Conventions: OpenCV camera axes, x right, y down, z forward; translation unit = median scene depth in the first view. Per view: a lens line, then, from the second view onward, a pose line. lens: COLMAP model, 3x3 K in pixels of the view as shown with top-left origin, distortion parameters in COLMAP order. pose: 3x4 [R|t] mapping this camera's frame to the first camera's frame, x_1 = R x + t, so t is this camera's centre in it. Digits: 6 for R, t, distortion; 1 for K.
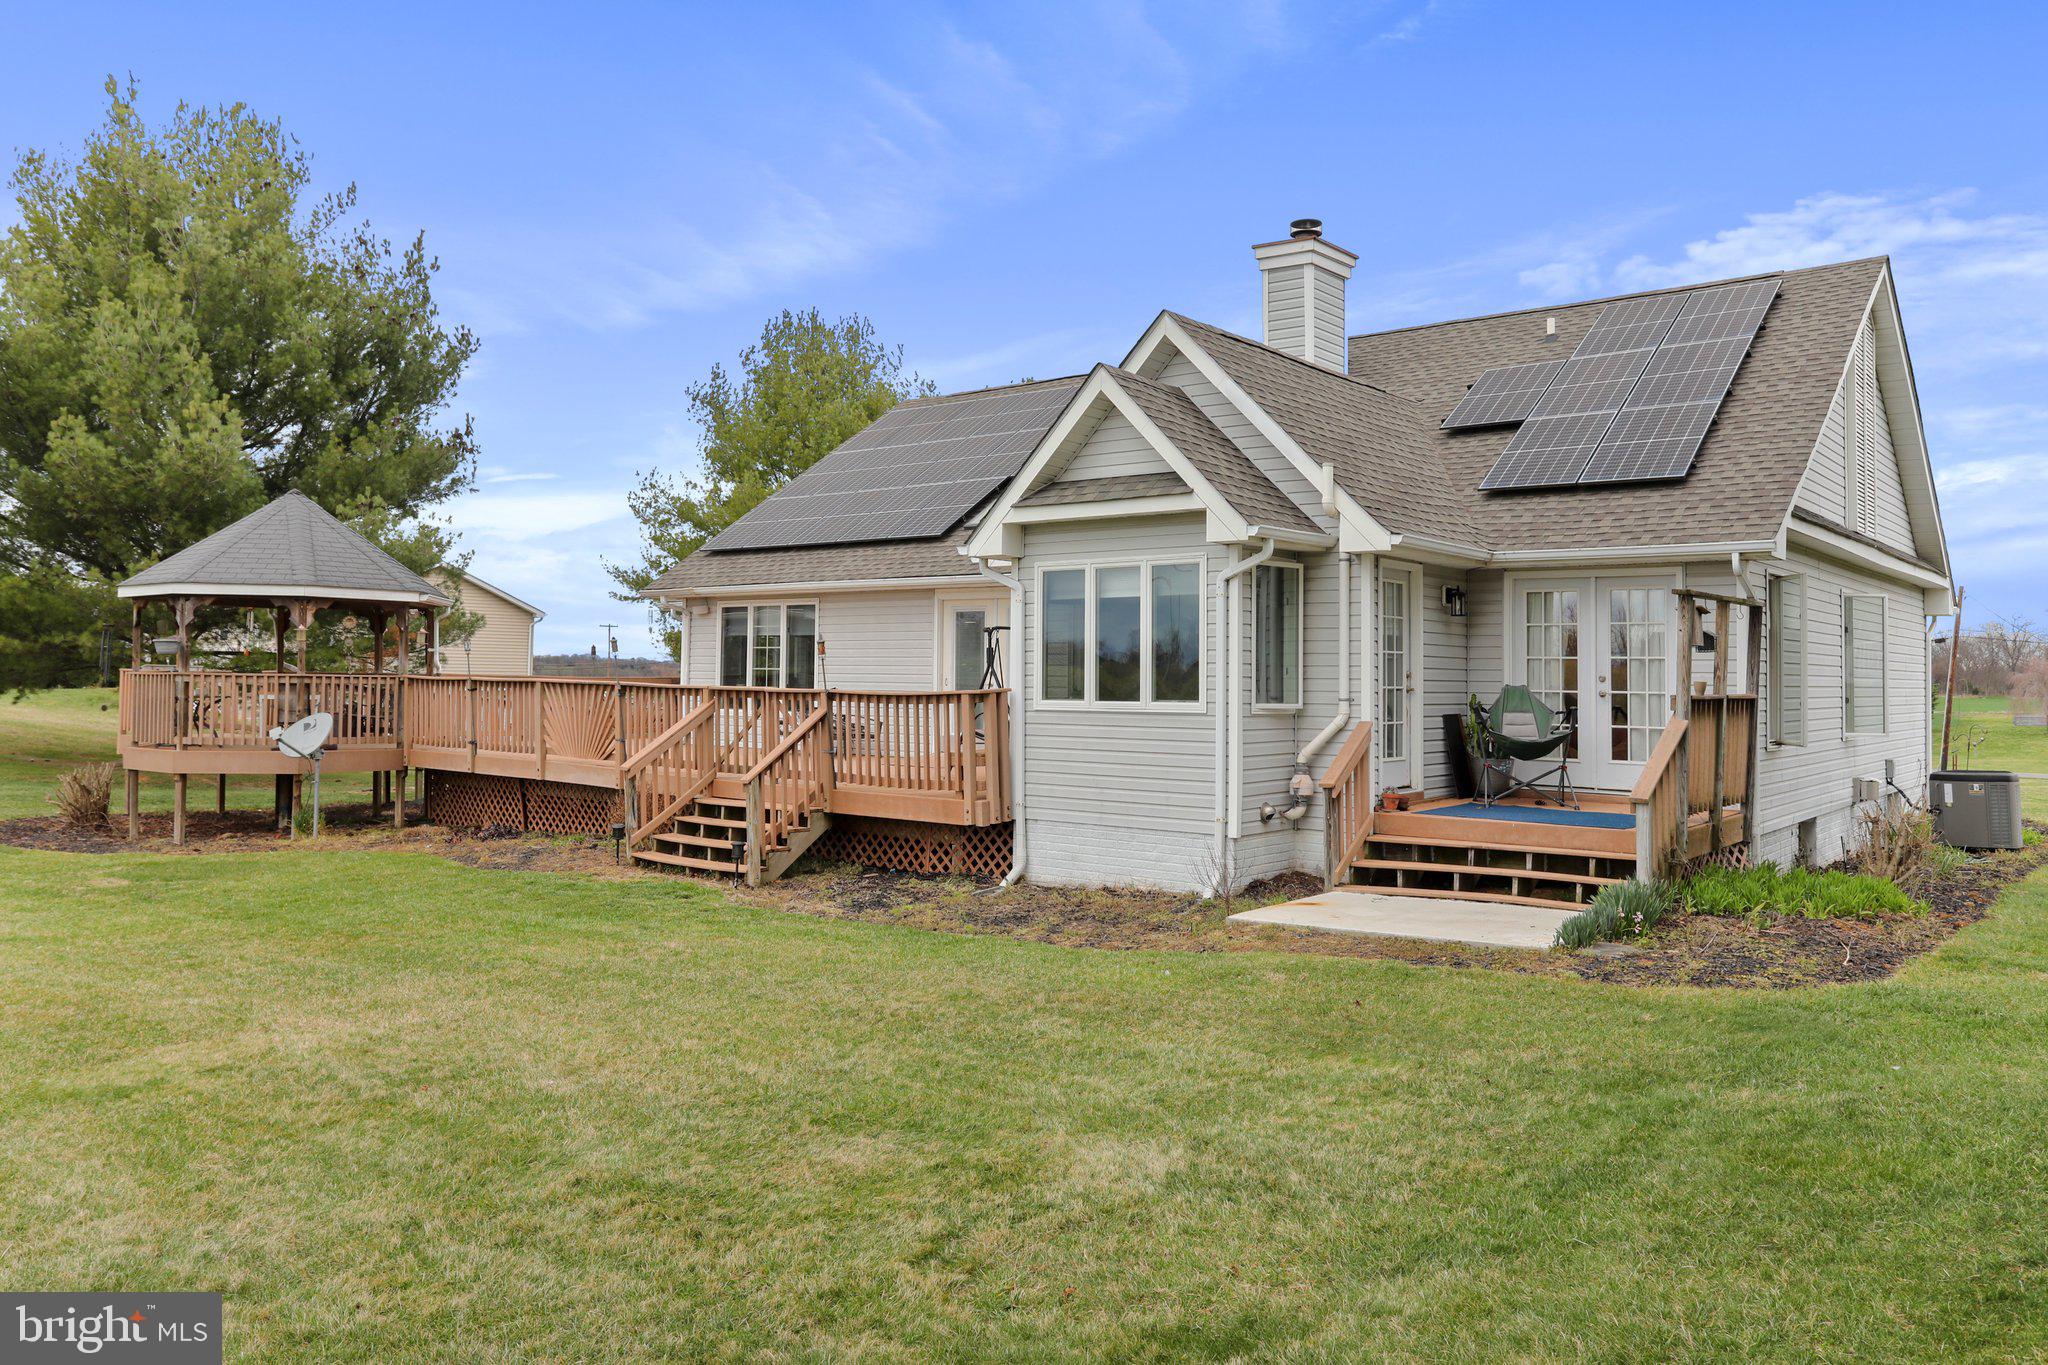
lens RADIAL K [[1499.5, 0, 1024.0], [0, 1499.5, 682.5], [0, 0, 1]] dist [-0.001023, -0.001259]
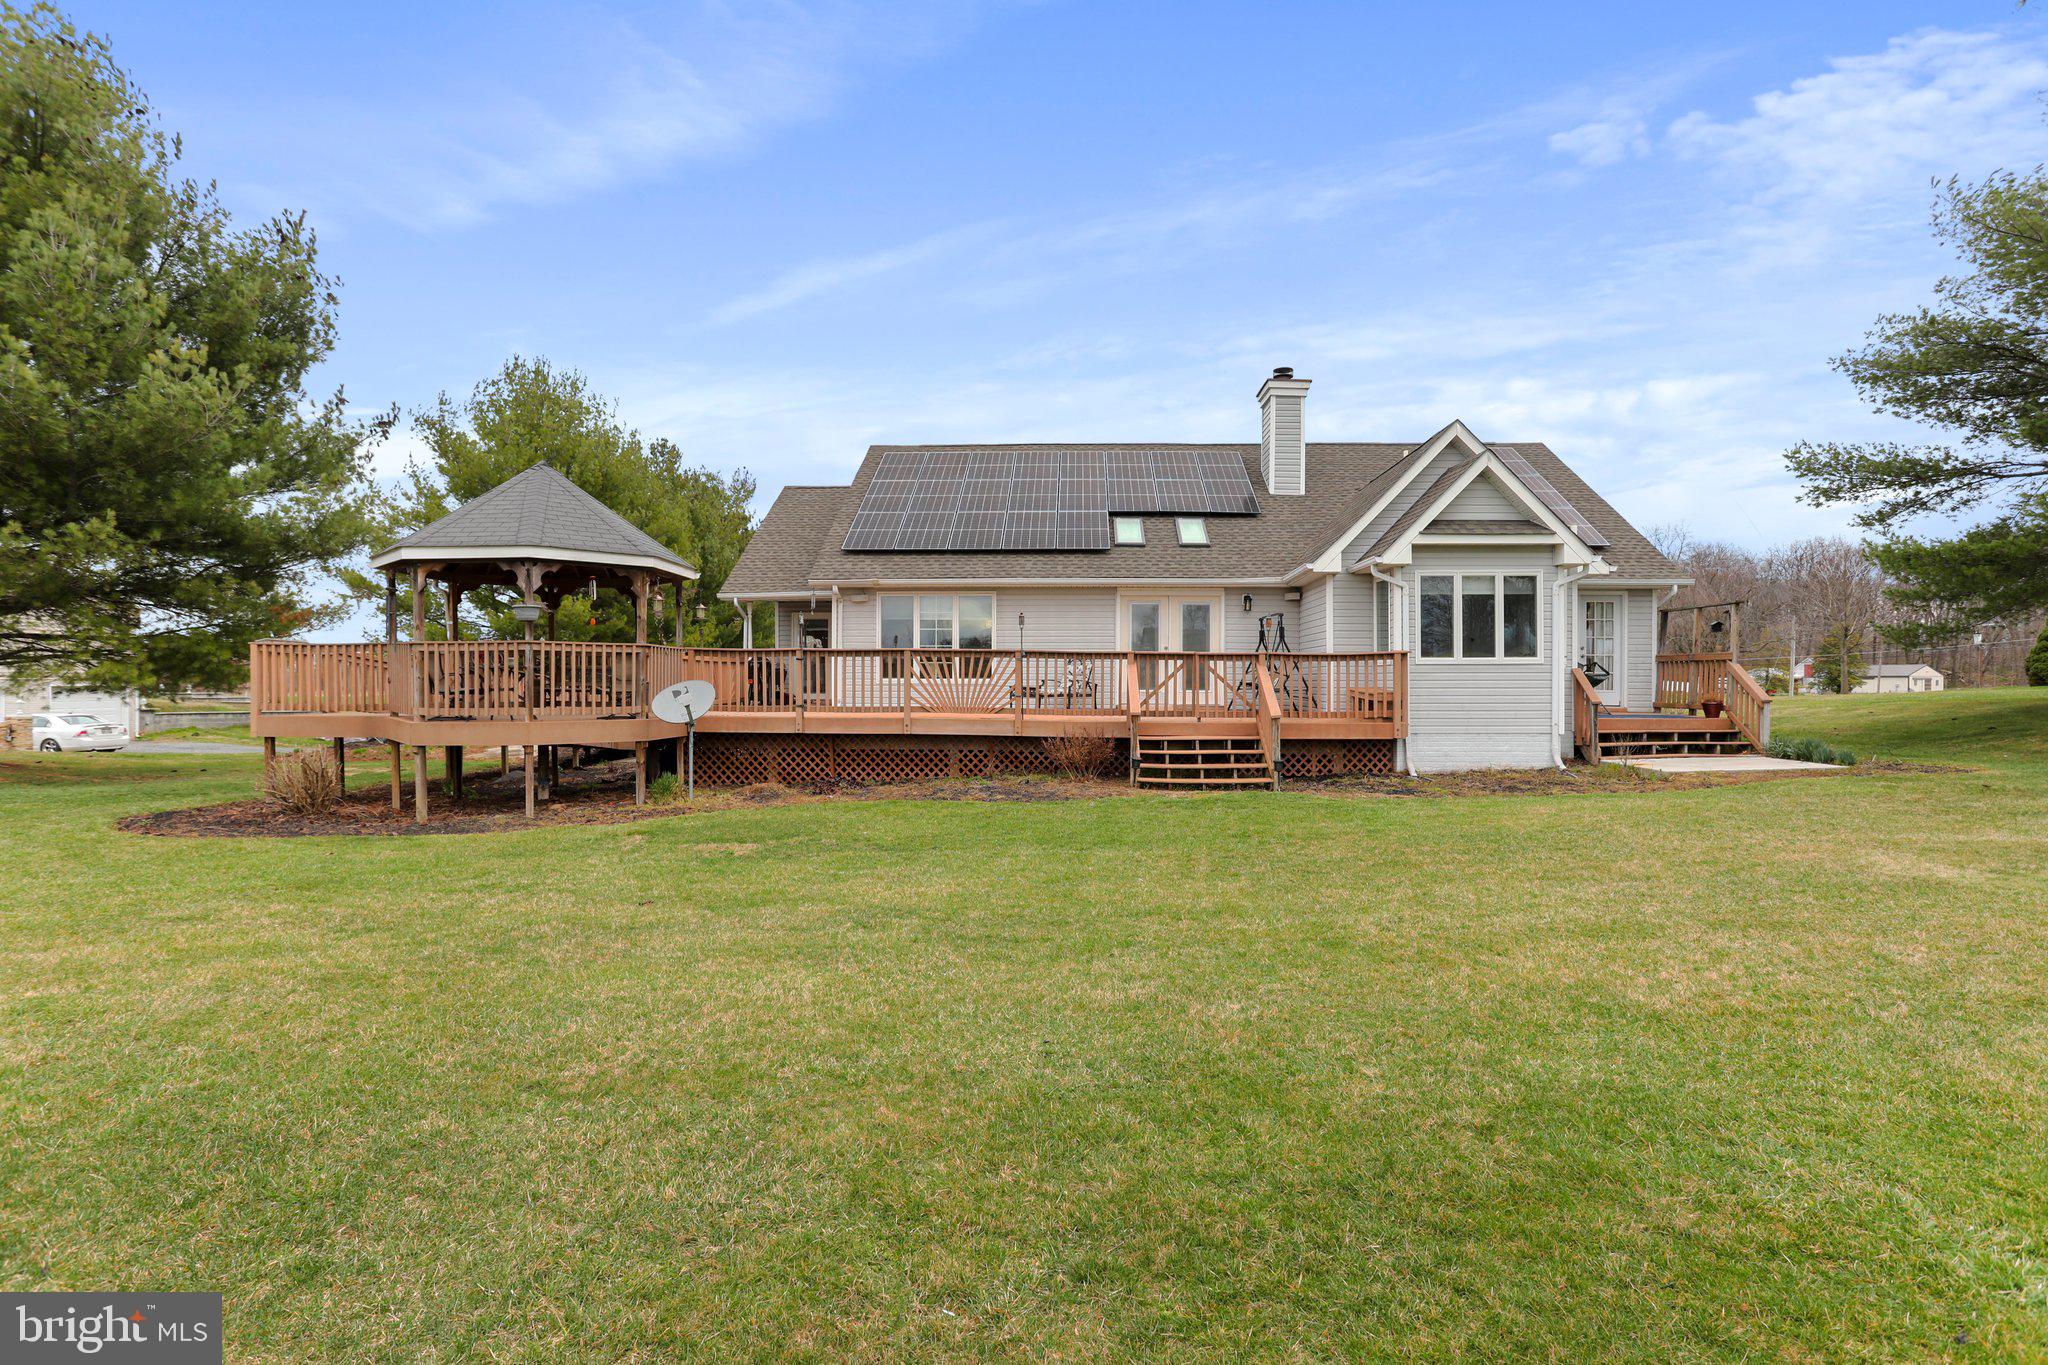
lens RADIAL K [[953.9, 0, 1024.0], [0, 953.9, 682.5], [0, 0, 1]] dist [-0.000358, 0.000179]
pose [[0.801766, -0.015145, 0.597446, -0.913712], [0.009919, 0.999878, 0.012035, 0.021698], [-0.597556, -0.003723, 0.801819, 0.441613]]
